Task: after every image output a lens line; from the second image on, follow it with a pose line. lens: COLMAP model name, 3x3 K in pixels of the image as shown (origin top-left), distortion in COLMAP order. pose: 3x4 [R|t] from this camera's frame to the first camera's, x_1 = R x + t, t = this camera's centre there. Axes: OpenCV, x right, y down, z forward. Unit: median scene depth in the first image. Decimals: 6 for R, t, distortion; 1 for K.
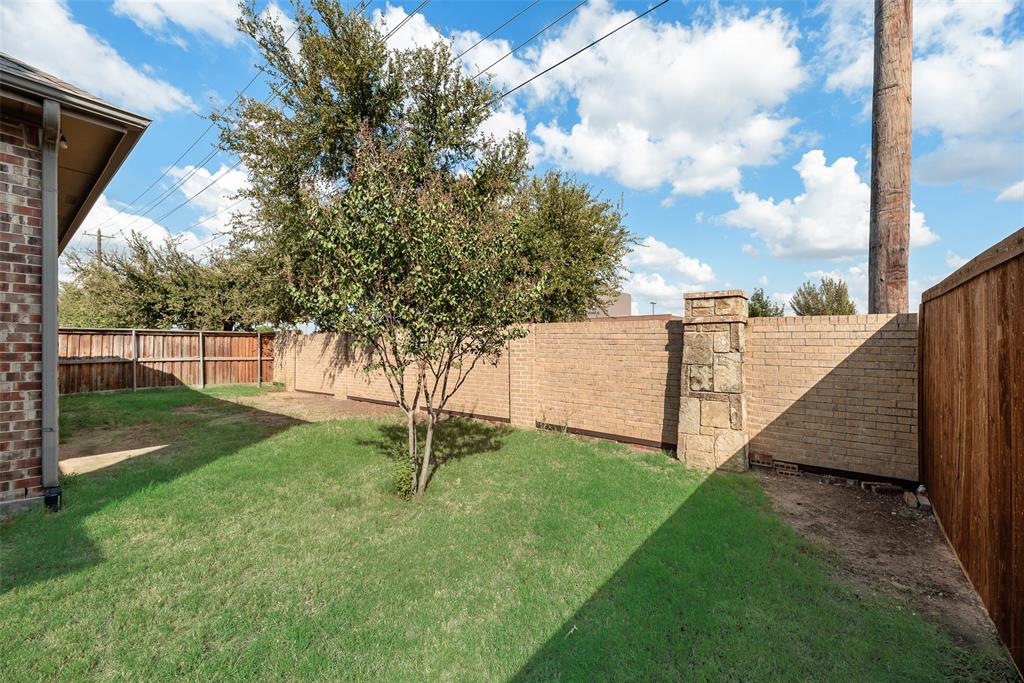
lens RADIAL K [[411.3, 0, 510.1], [0, 411.3, 344.5], [0, 0, 1]] dist [0.002704, -0.000261]
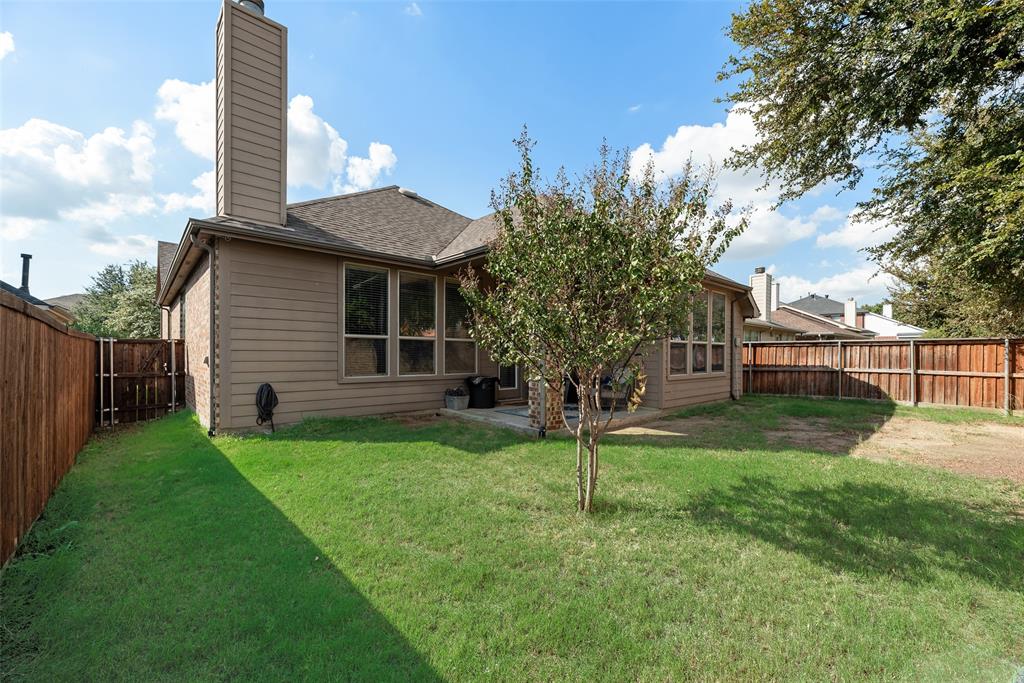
lens RADIAL K [[411.3, 0, 510.1], [0, 411.3, 344.5], [0, 0, 1]] dist [0.002704, -0.000261]
pose [[-0.160761, -0.024383, -0.986692, 0.256798], [0.000681, 0.999692, -0.024815, -0.001358], [0.986993, -0.004661, -0.160695, 0.333881]]
